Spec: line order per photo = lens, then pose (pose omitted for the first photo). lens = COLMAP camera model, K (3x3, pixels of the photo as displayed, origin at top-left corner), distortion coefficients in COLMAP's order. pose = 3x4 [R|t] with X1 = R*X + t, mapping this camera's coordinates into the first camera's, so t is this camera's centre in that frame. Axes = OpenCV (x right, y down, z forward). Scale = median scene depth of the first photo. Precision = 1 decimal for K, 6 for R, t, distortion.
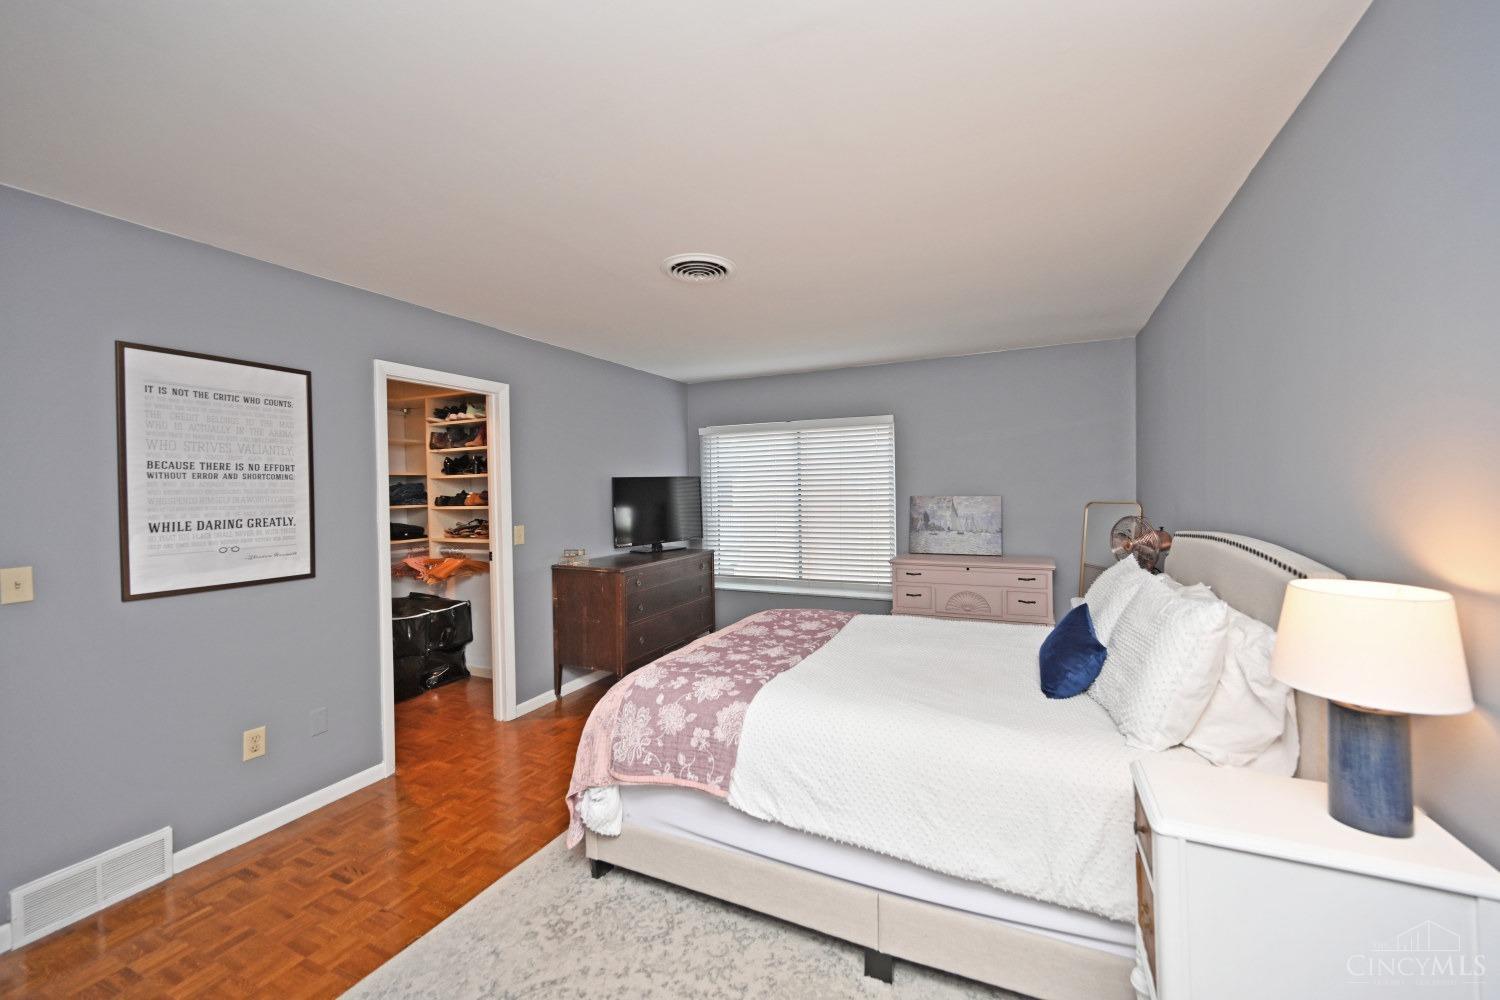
lens RADIAL K [[597.4, 0, 750.4], [0, 597.4, 494.9], [0, 0, 1]] dist [-0.000196, 0.000653]
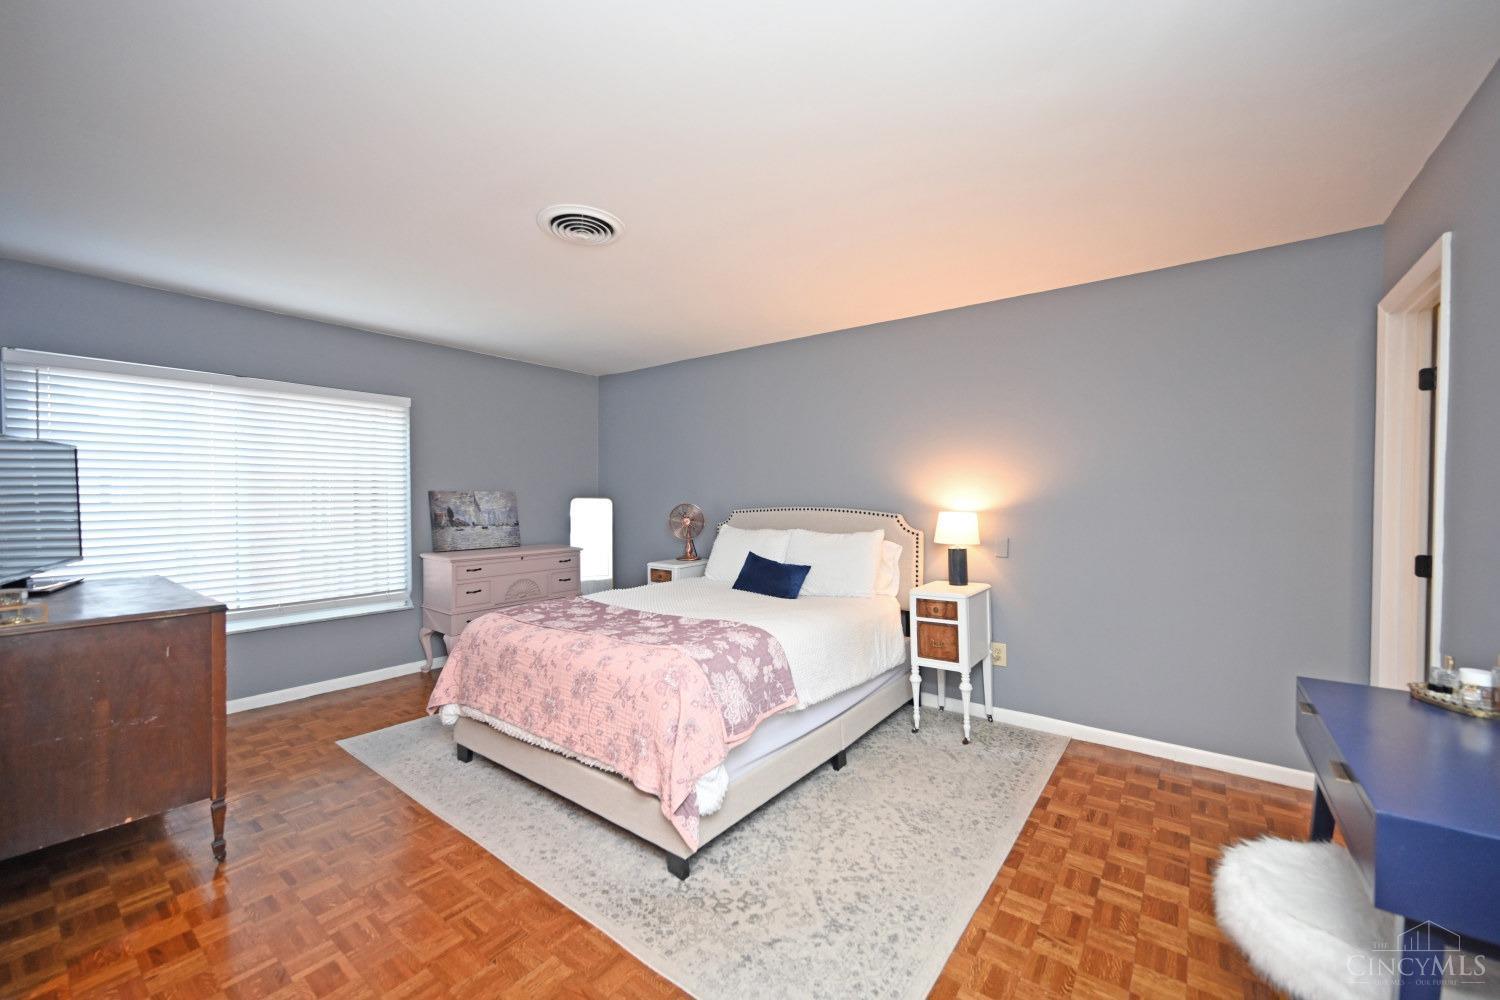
lens RADIAL K [[597.4, 0, 756.5], [0, 597.4, 497.9], [0, 0, 1]] dist [-0.000196, 0.000653]
pose [[0.207683, 0.005460, 0.978181, -1.212753], [0.007653, 0.999945, -0.007206, 0.053182], [-0.978166, 0.008983, 0.207630, 0.722377]]
